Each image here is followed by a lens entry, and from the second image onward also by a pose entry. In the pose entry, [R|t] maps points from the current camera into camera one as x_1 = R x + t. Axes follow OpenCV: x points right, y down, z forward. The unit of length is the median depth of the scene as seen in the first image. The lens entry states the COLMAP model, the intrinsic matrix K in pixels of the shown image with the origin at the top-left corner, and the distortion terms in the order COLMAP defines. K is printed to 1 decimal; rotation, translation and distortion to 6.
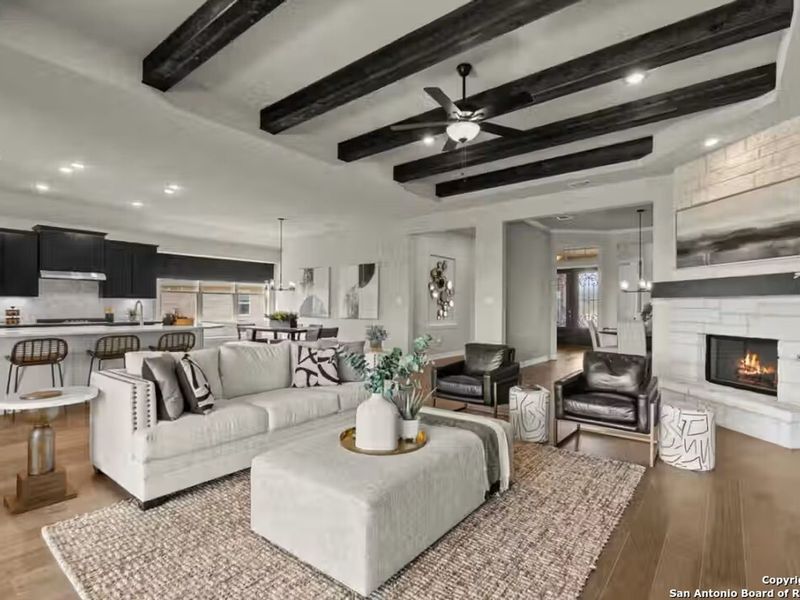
lens RADIAL K [[407.5, 0, 401.1], [0, 407.5, 308.9], [0, 0, 1]] dist [-0.029590, -0.000160]
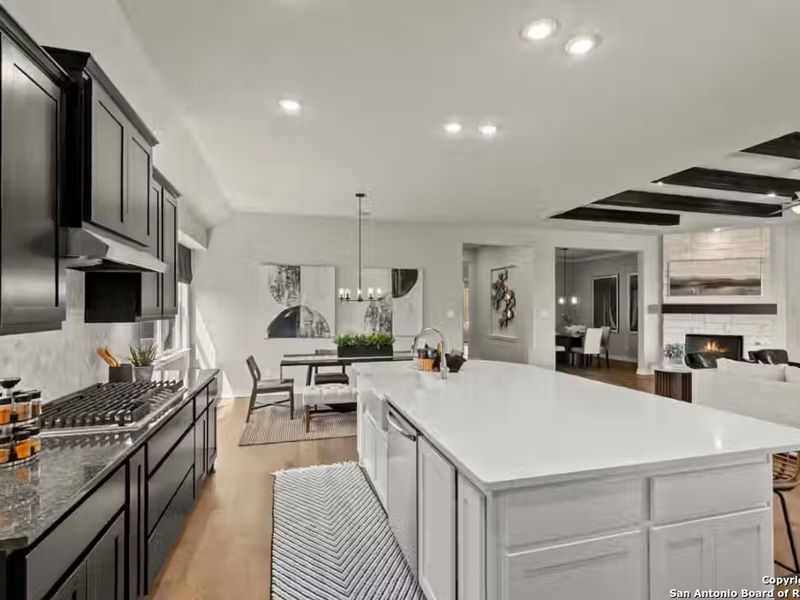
lens RADIAL K [[407.5, 0, 401.1], [0, 407.5, 308.9], [0, 0, 1]] dist [-0.029590, -0.000160]
pose [[0.588998, -0.001793, 0.808133, -0.971937], [0.007346, 0.999968, -0.003136, -0.036788], [-0.808101, 0.007783, 0.588992, 0.683010]]
